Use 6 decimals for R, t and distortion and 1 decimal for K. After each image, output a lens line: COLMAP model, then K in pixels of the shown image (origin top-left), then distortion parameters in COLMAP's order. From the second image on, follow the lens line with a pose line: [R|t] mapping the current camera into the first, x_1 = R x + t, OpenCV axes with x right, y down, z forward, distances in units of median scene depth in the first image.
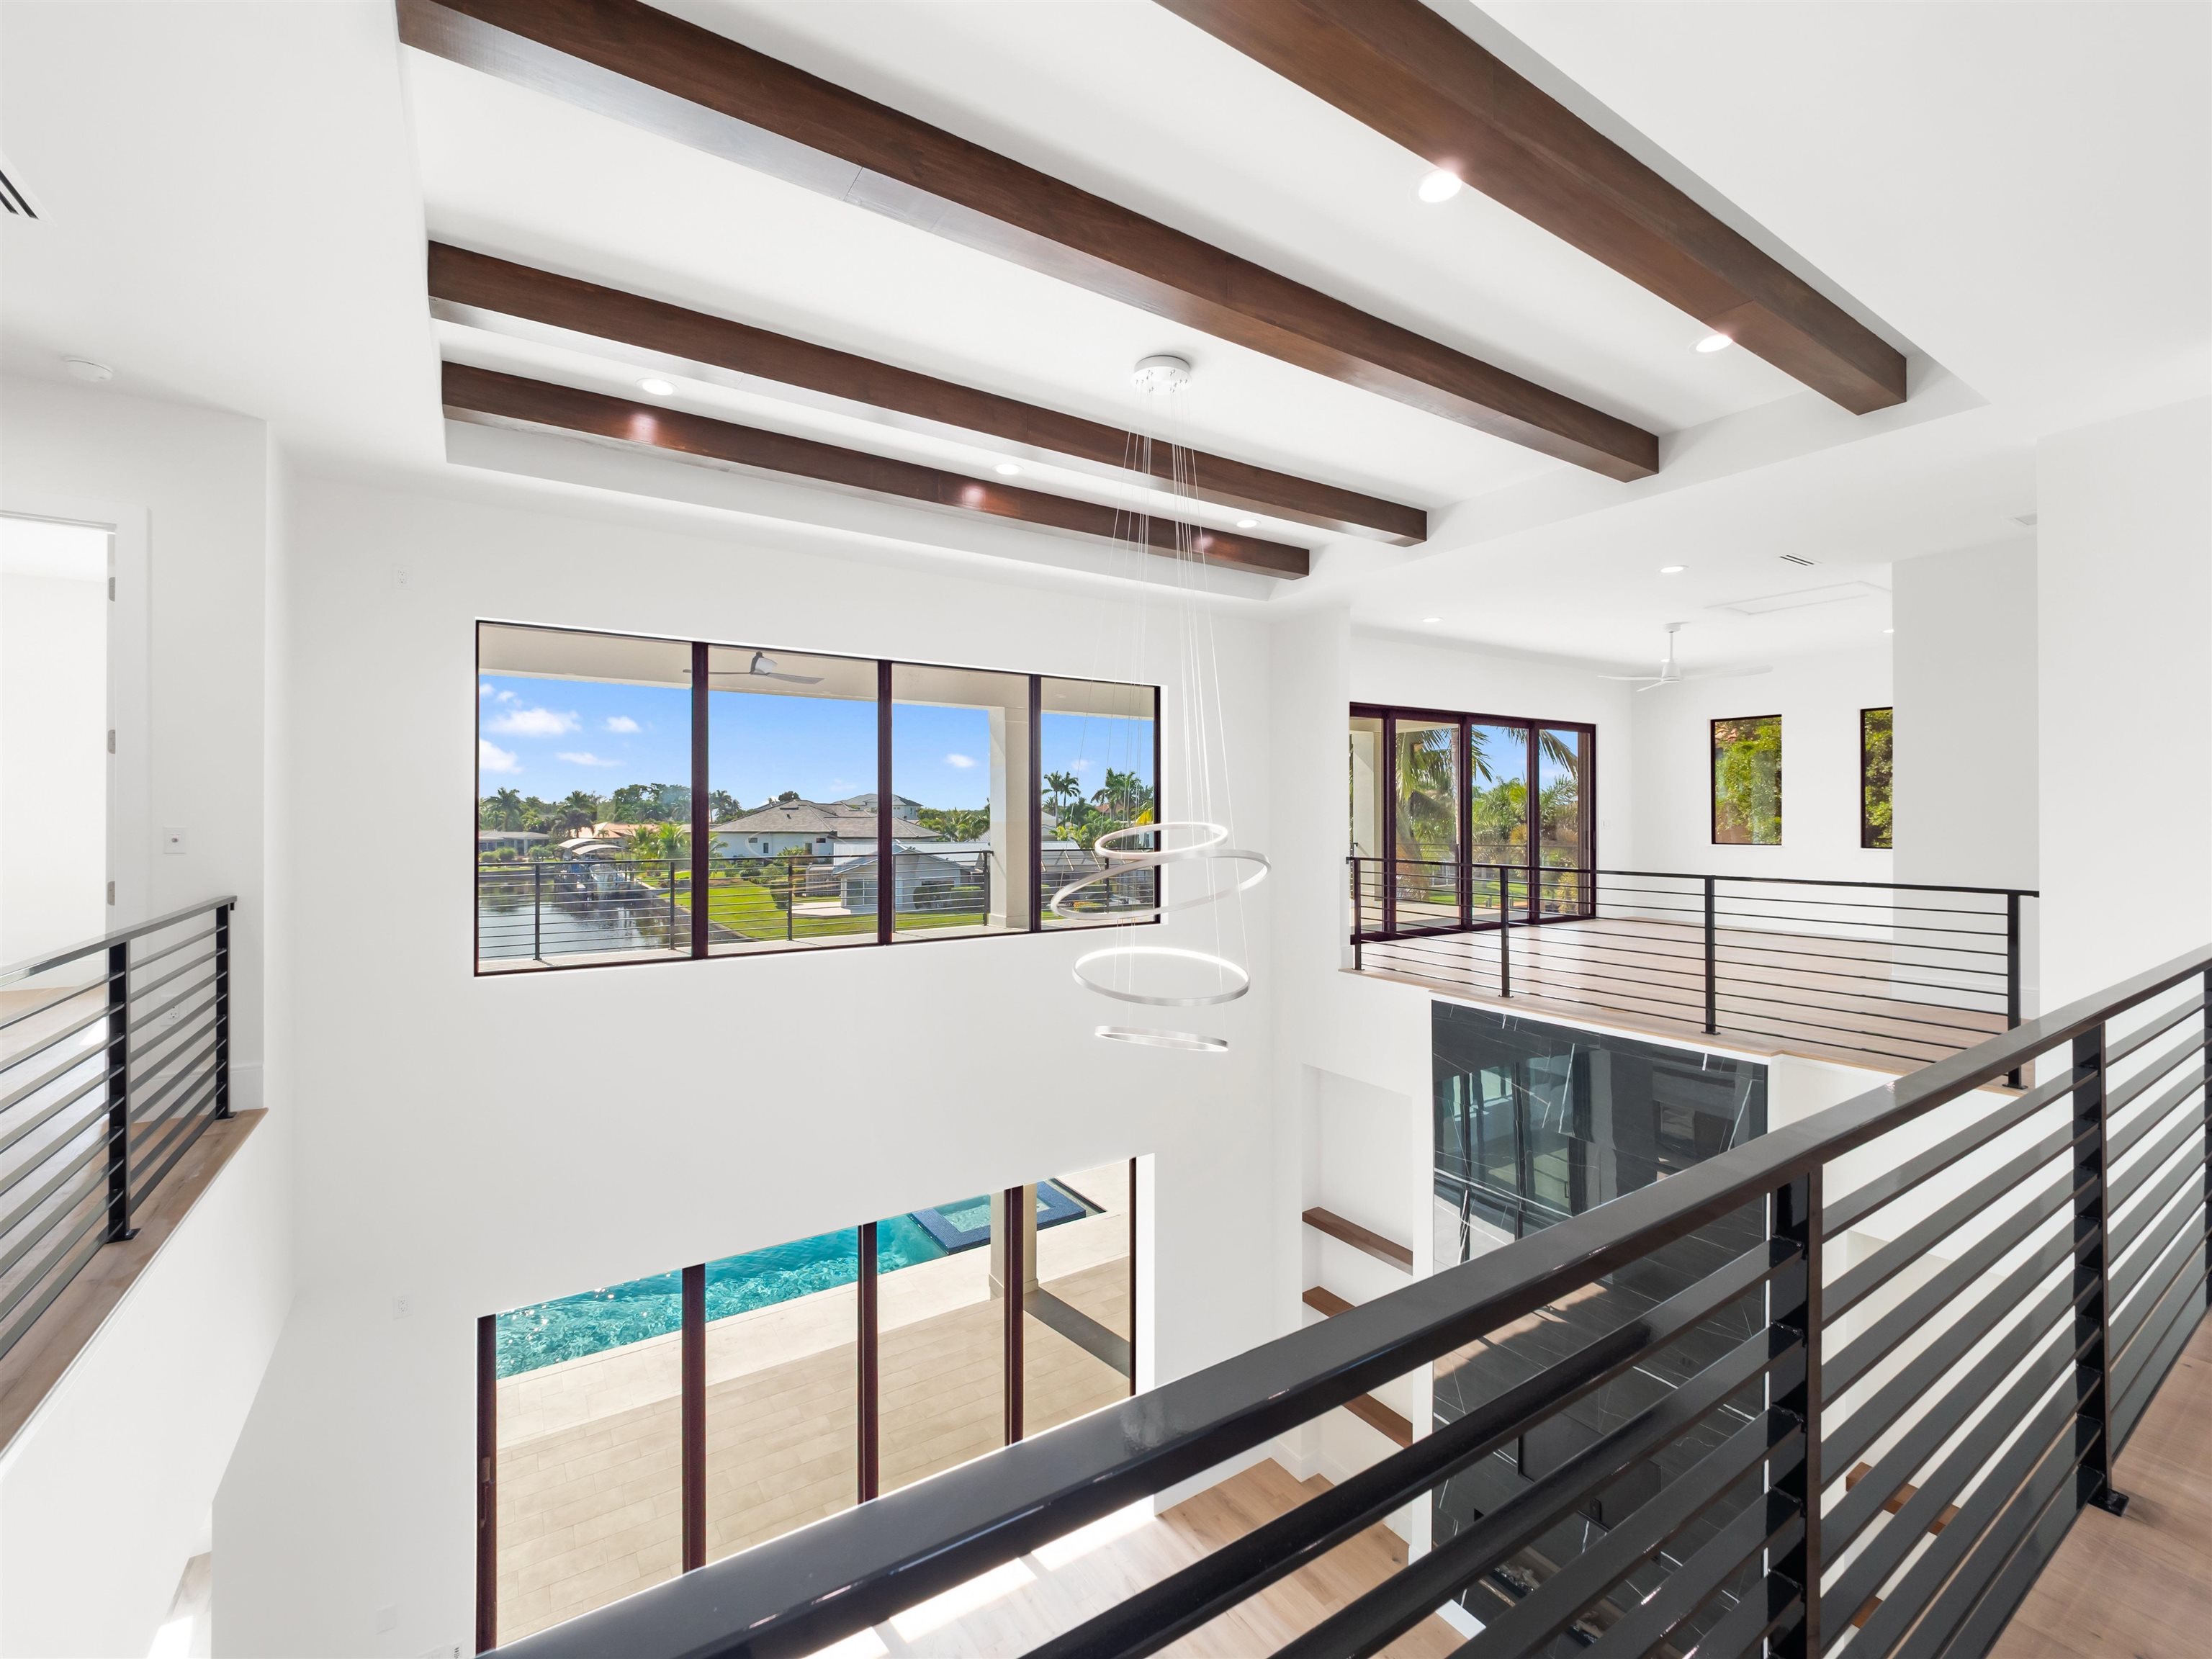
lens RADIAL K [[929.9, 0, 1105.2], [0, 929.9, 825.2], [0, 0, 1]] dist [0.001285, -0.000265]
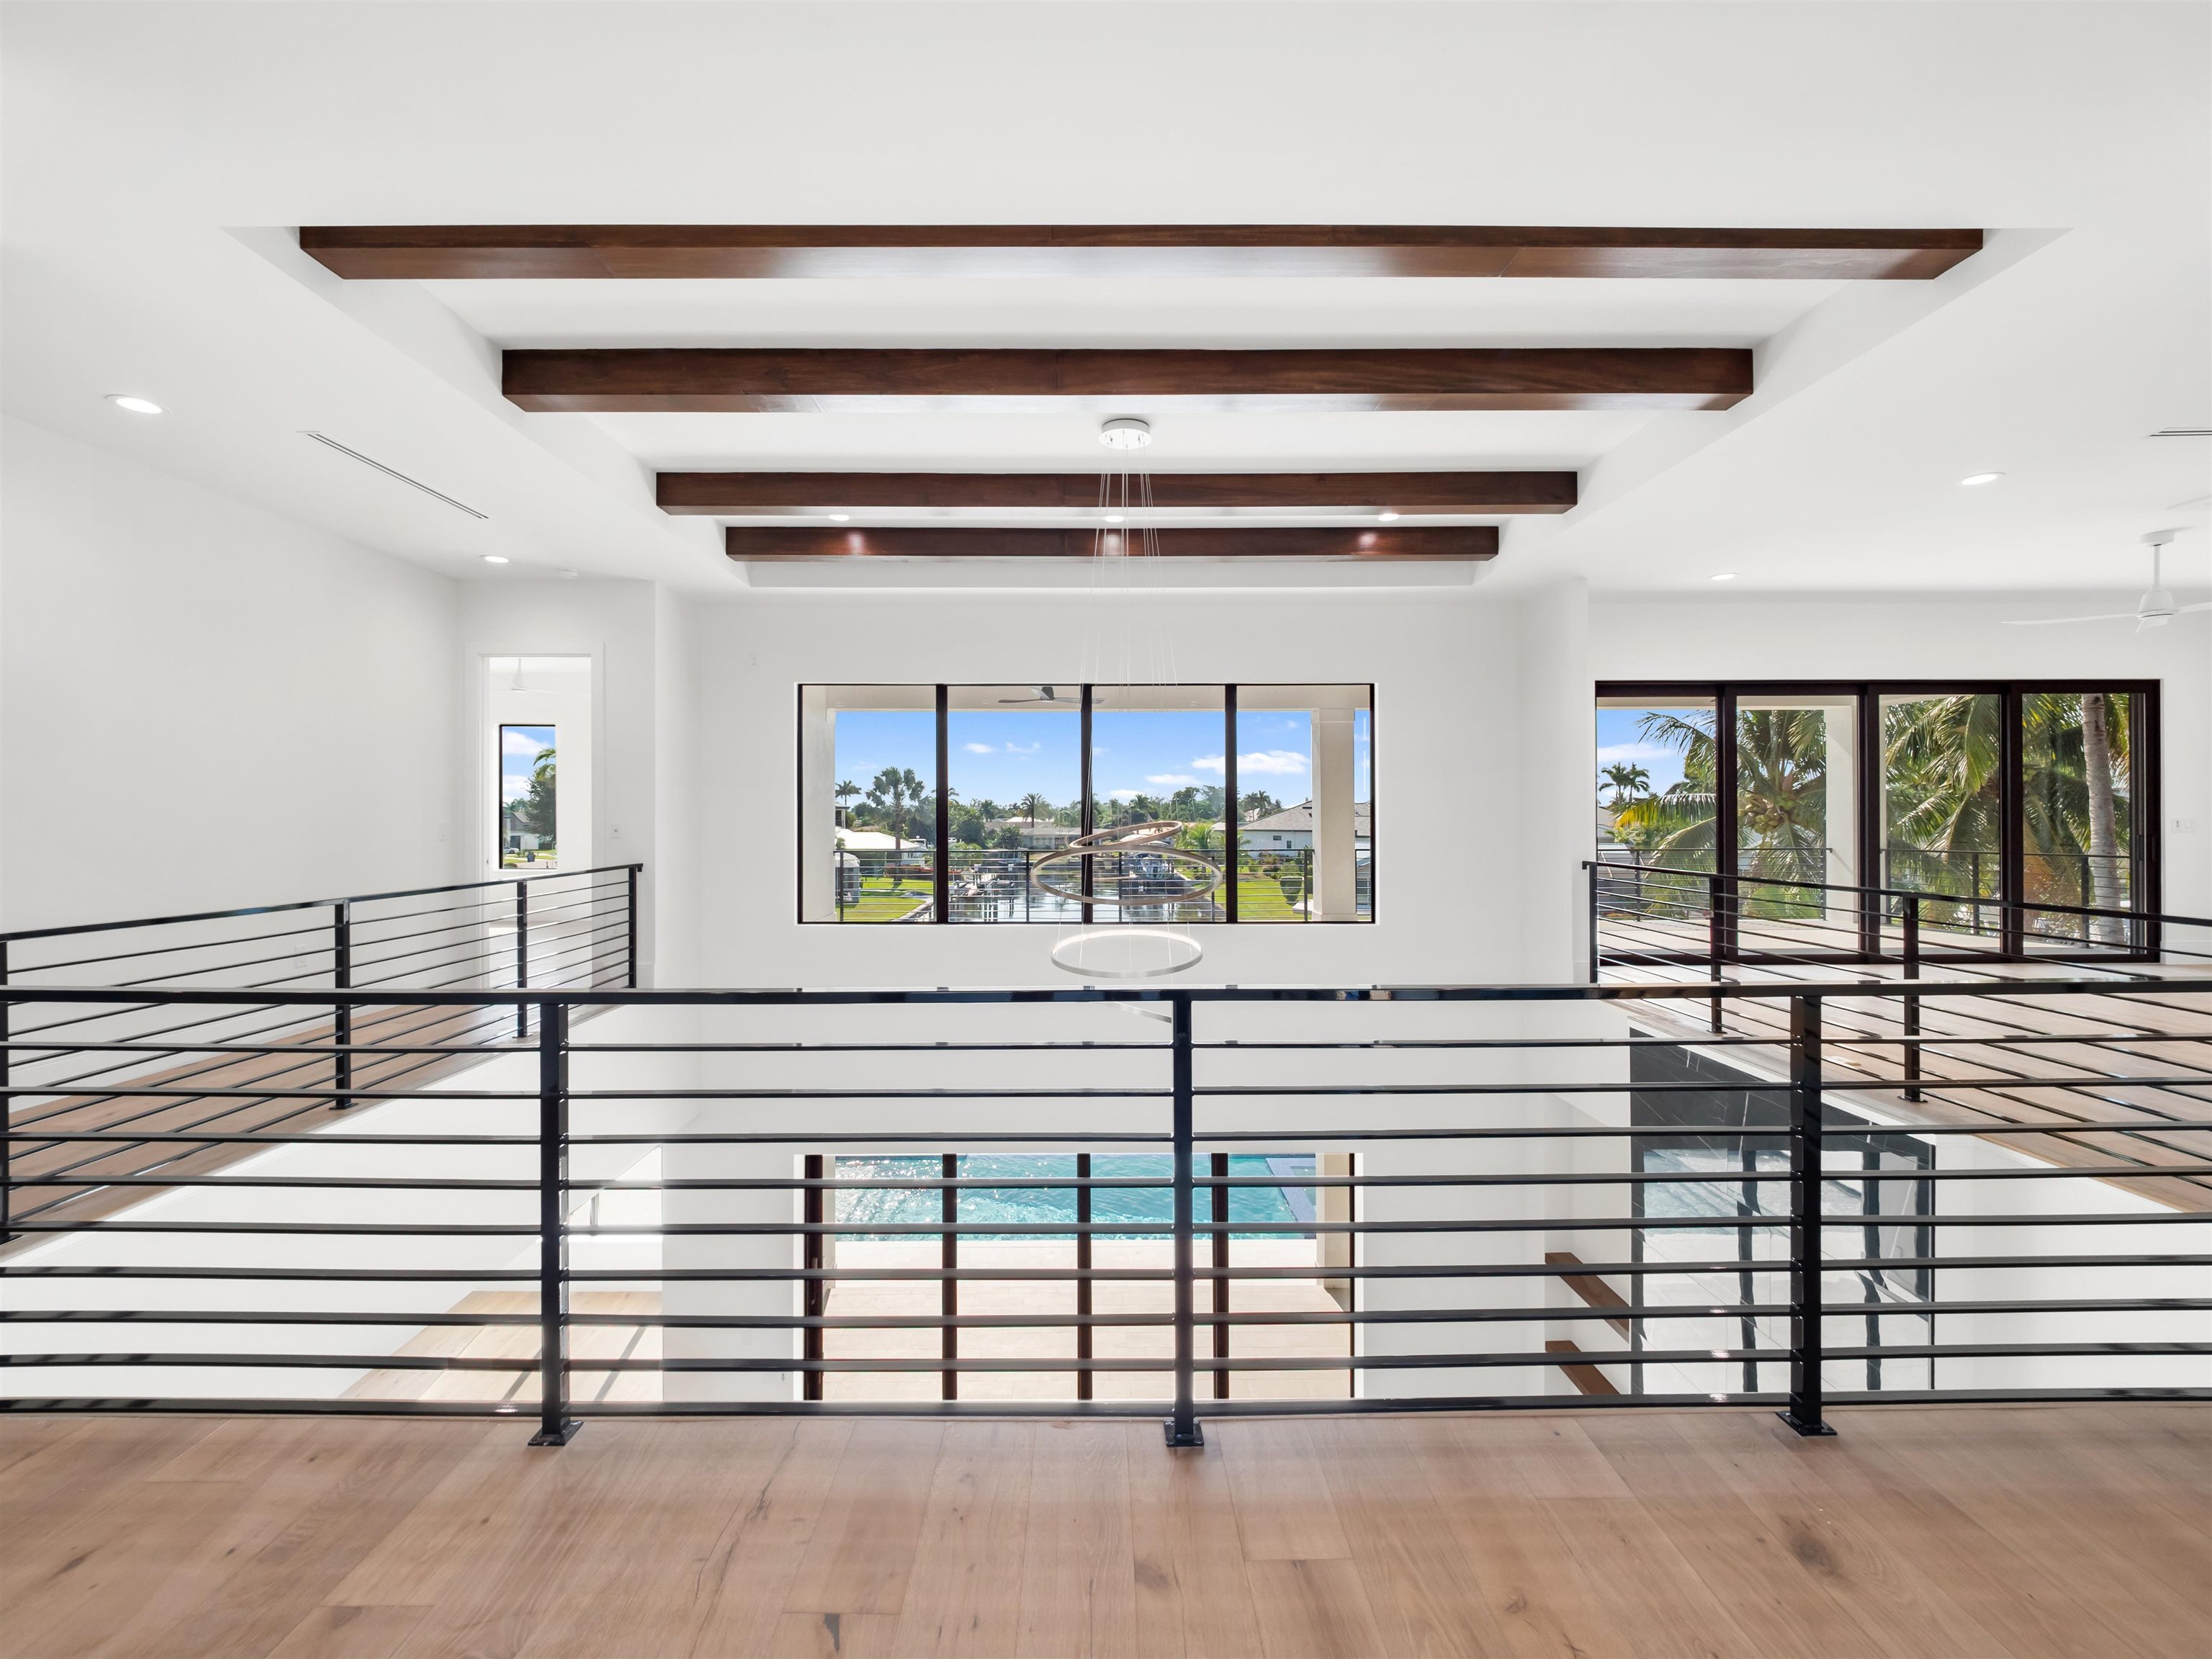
lens RADIAL K [[941.1, 0, 1098.1], [0, 941.1, 824.1], [0, 0, 1]] dist [-0.000885, -0.001055]
pose [[0.842177, 0.004921, -0.539179, 0.277674], [-0.004694, 0.999987, 0.001794, -0.000051], [0.539181, 0.001020, 0.842189, -0.000586]]
